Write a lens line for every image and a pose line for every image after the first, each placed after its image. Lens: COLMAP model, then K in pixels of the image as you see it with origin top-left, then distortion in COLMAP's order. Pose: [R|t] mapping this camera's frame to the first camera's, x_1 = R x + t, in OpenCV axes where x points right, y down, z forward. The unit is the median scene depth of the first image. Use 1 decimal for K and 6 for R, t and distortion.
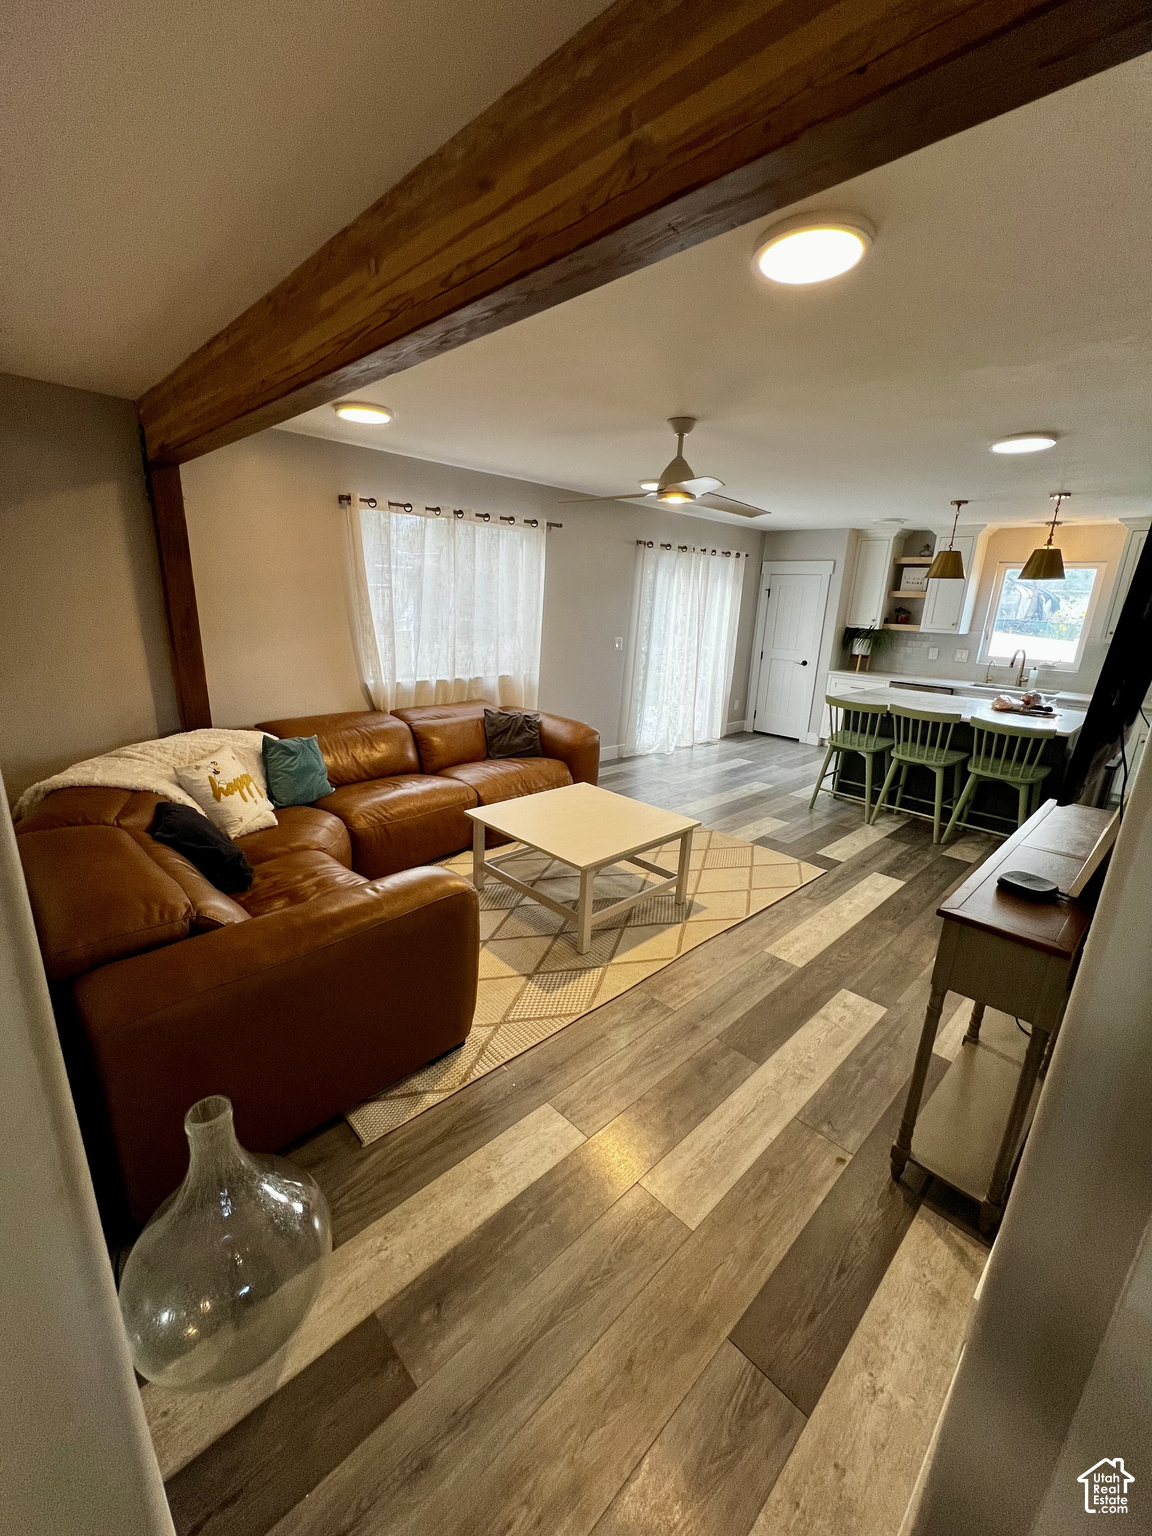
lens RADIAL K [[617.2, 0, 576.0], [0, 617.2, 768.0], [0, 0, 1]] dist [-0.001460, 0.000176]
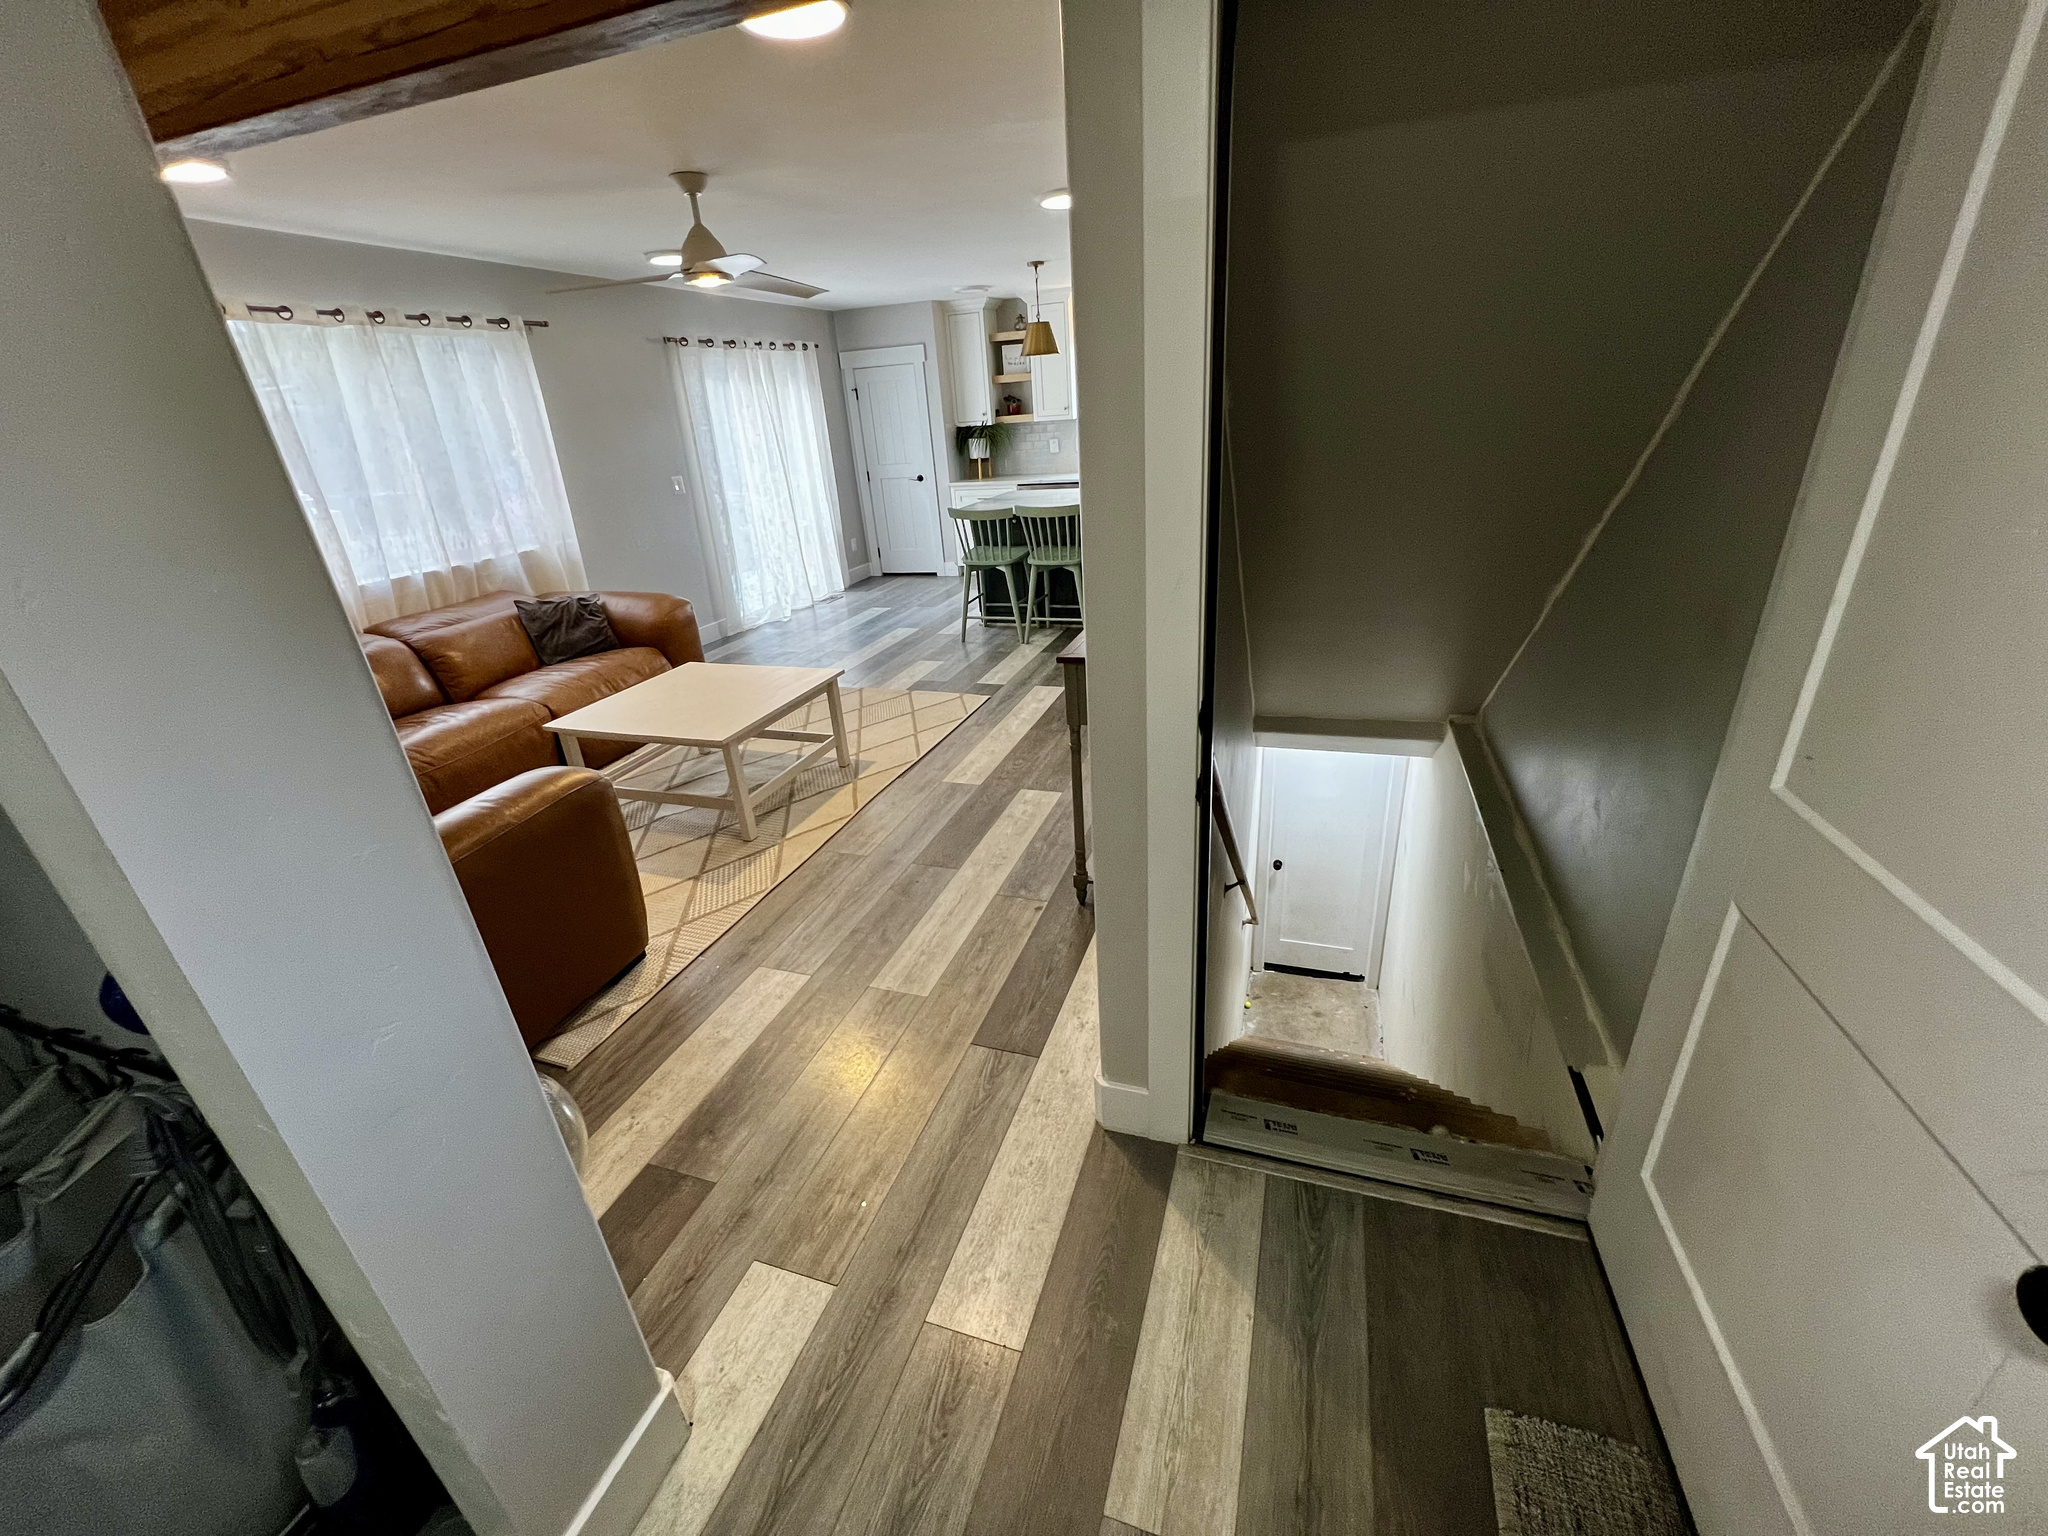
lens RADIAL K [[822.9, 0, 1027.4], [0, 822.9, 766.2], [0, 0, 1]] dist [-0.001460, 0.000176]
pose [[0.885137, -0.274538, 0.375714, -0.033540], [0.219563, 0.958288, 0.182967, 0.047428], [-0.410274, -0.079458, 0.908494, -0.139669]]
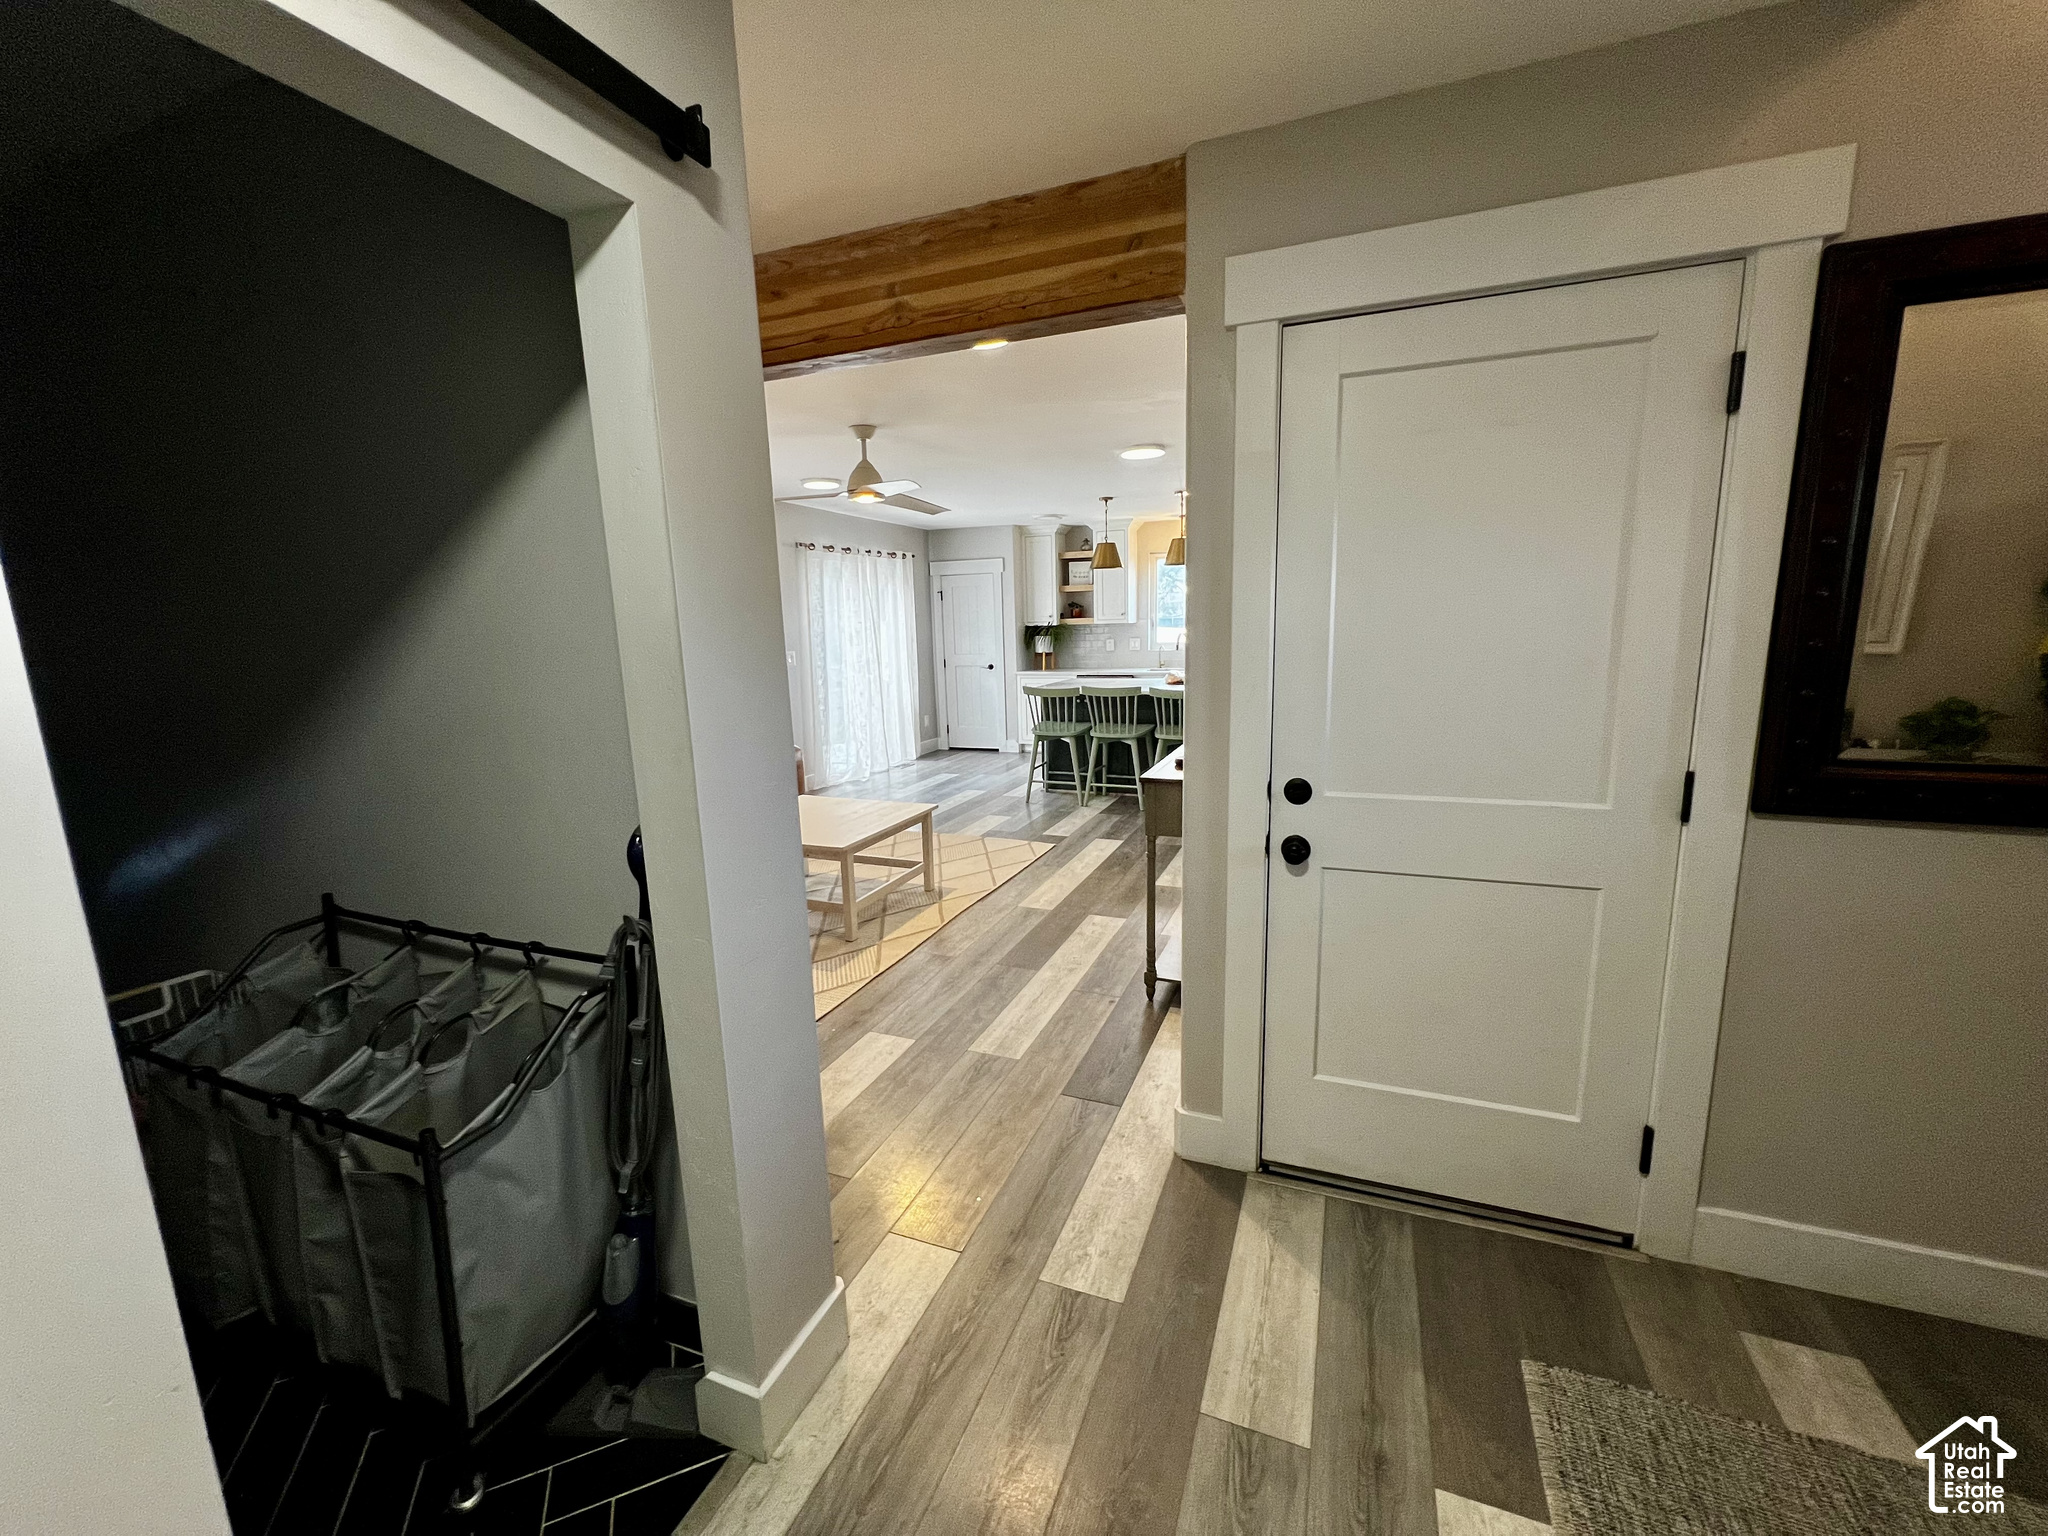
lens RADIAL K [[822.9, 0, 1027.4], [0, 822.9, 766.2], [0, 0, 1]] dist [-0.001460, 0.000176]
pose [[0.910781, -0.134655, 0.390316, -0.138177], [0.170207, 0.983712, -0.057798, 0.097025], [-0.376175, 0.119075, 0.918865, -0.232977]]
